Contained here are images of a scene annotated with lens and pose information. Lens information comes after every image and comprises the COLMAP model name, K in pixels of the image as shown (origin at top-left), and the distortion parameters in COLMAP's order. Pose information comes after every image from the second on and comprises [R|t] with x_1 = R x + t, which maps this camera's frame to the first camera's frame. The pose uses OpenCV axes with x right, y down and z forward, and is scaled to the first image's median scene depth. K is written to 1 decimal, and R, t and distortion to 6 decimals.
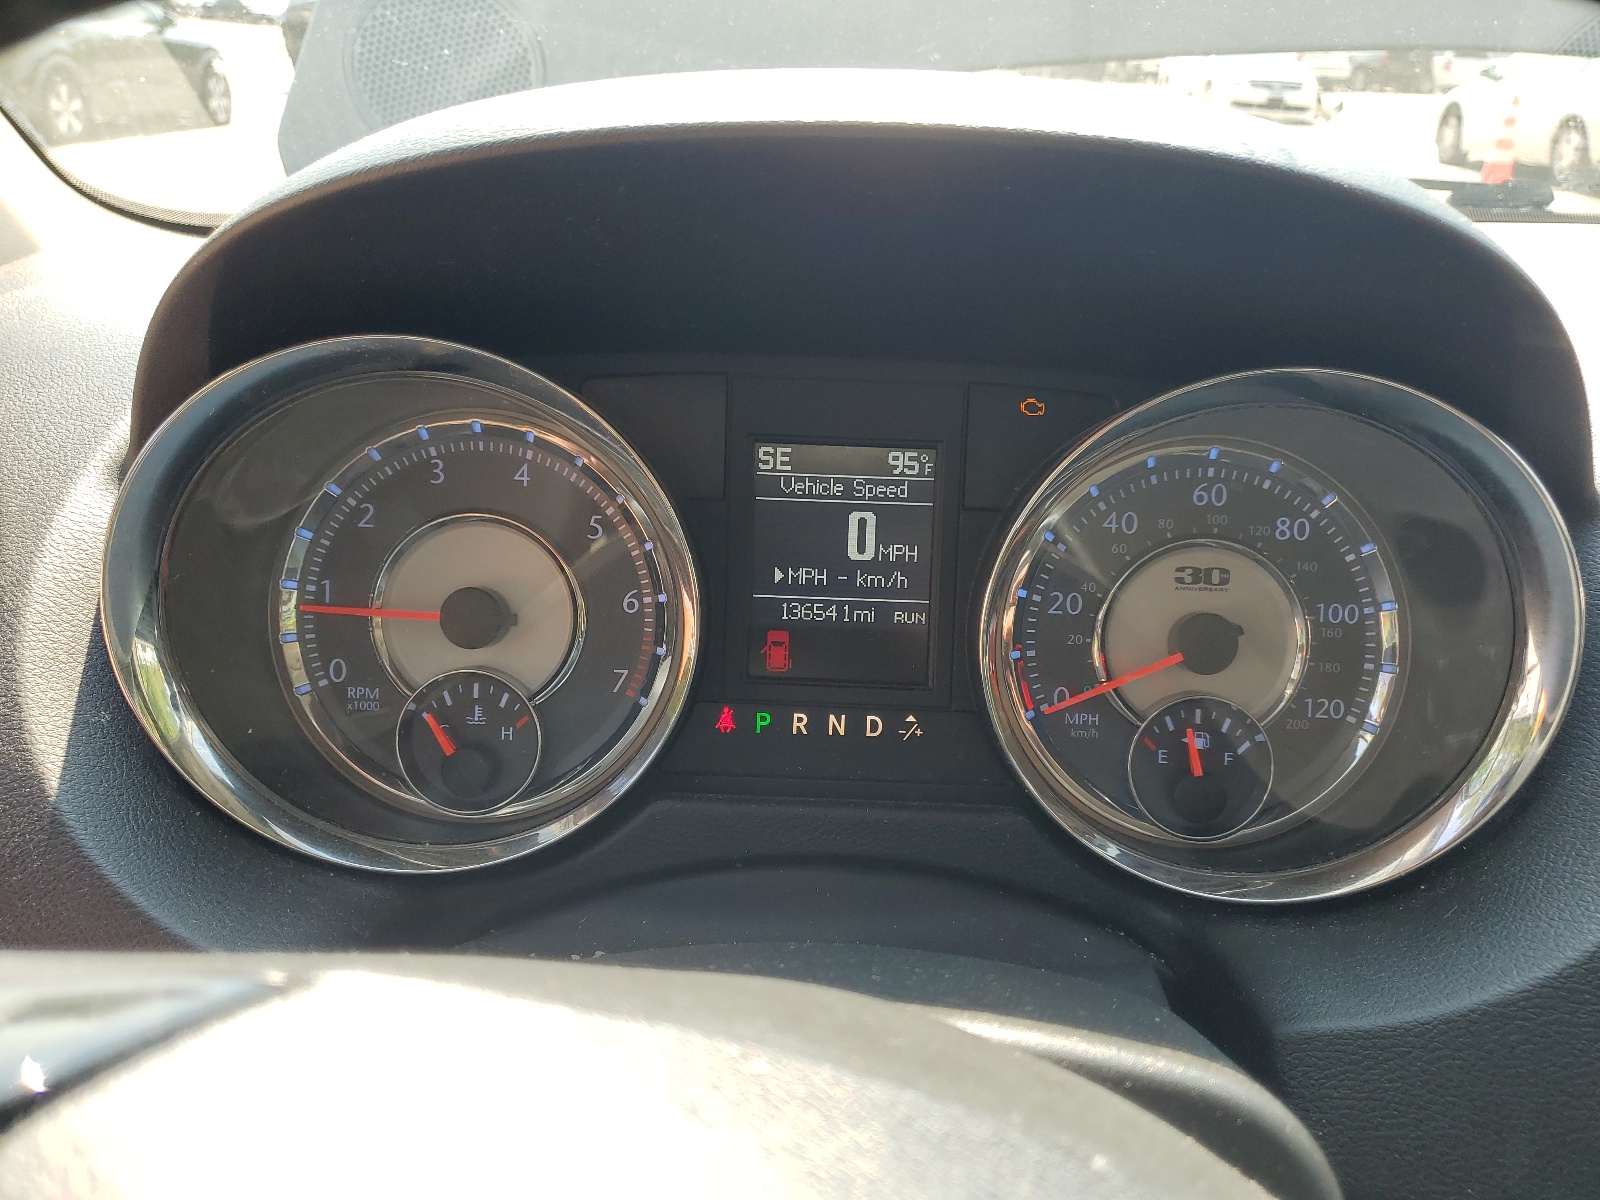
lens RADIAL K [[1216.5, 0, 800.7], [0, 1216.5, 601.2], [0, 0, 1]] dist [-0.006971, -0.003142]
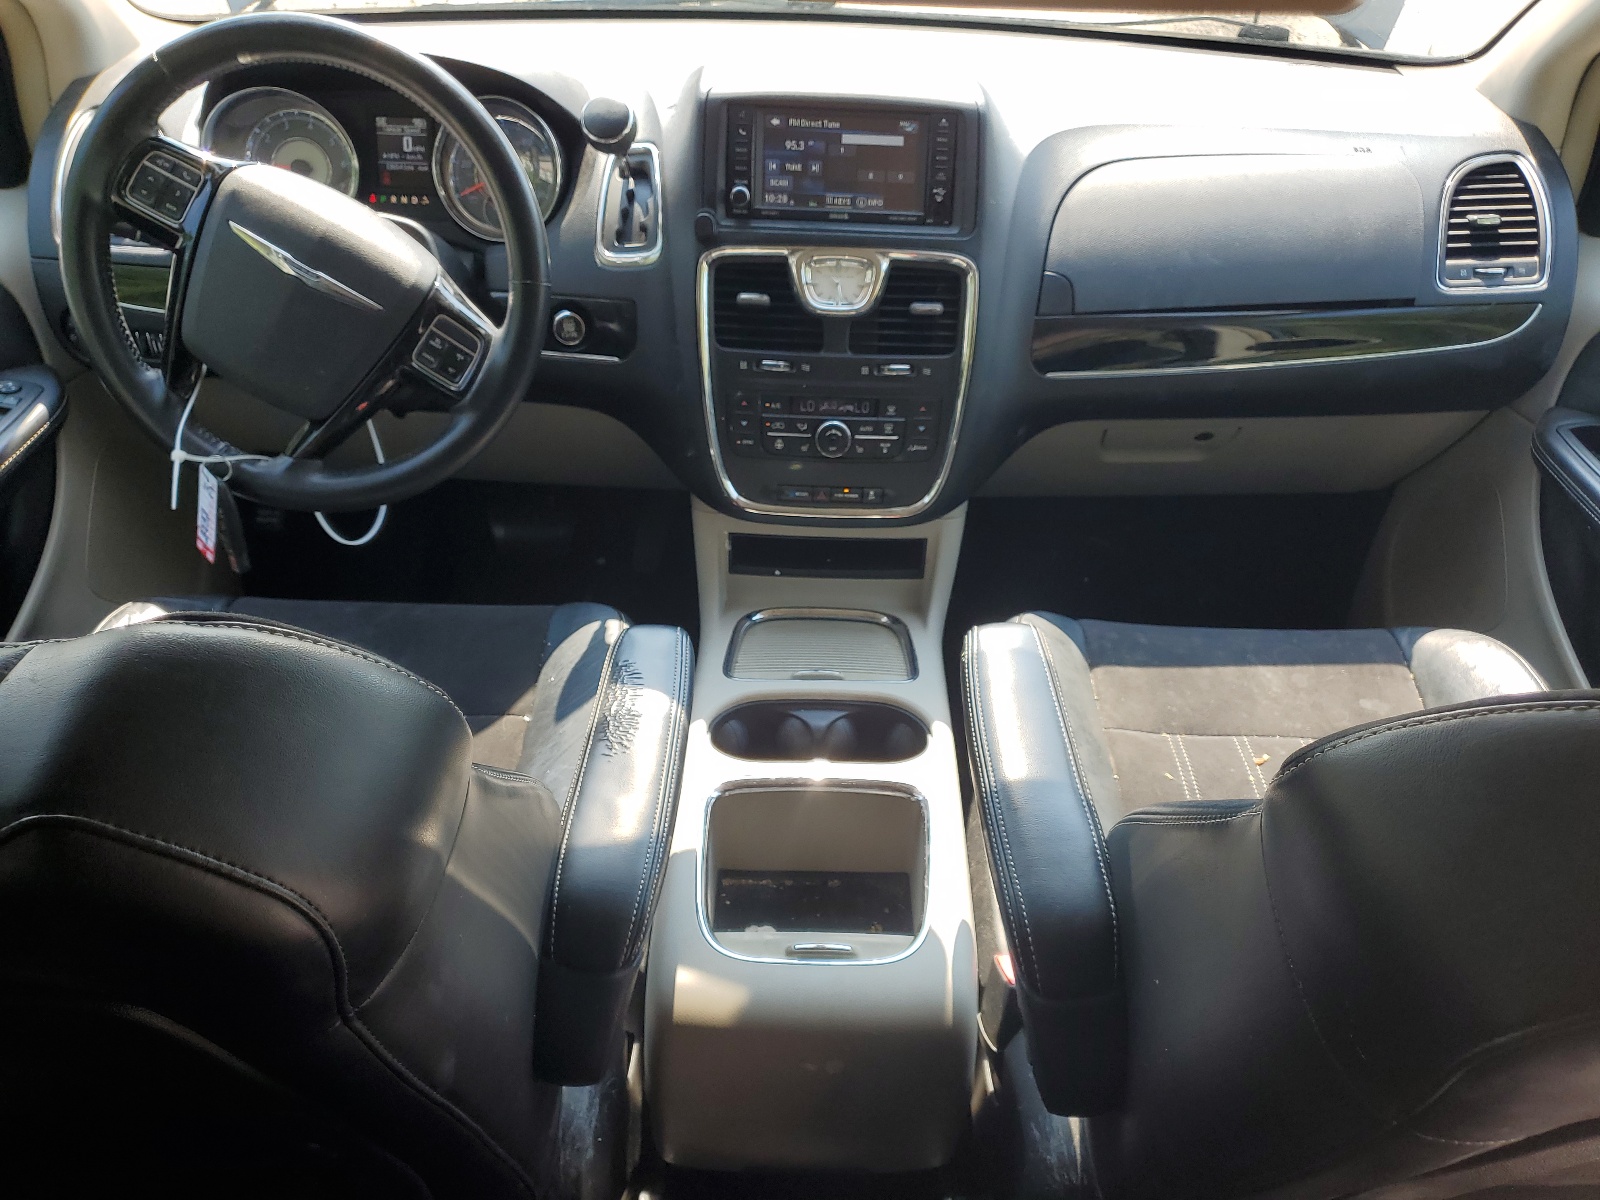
lens RADIAL K [[1216.5, 0, 798.7], [0, 1216.5, 599.2], [0, 0, 1]] dist [-0.006971, -0.003142]
pose [[0.999982, -0.005672, 0.001850, 1.178703], [0.005215, 0.981635, 0.190700, 0.580770], [-0.002897, -0.190687, 0.981647, -2.739305]]
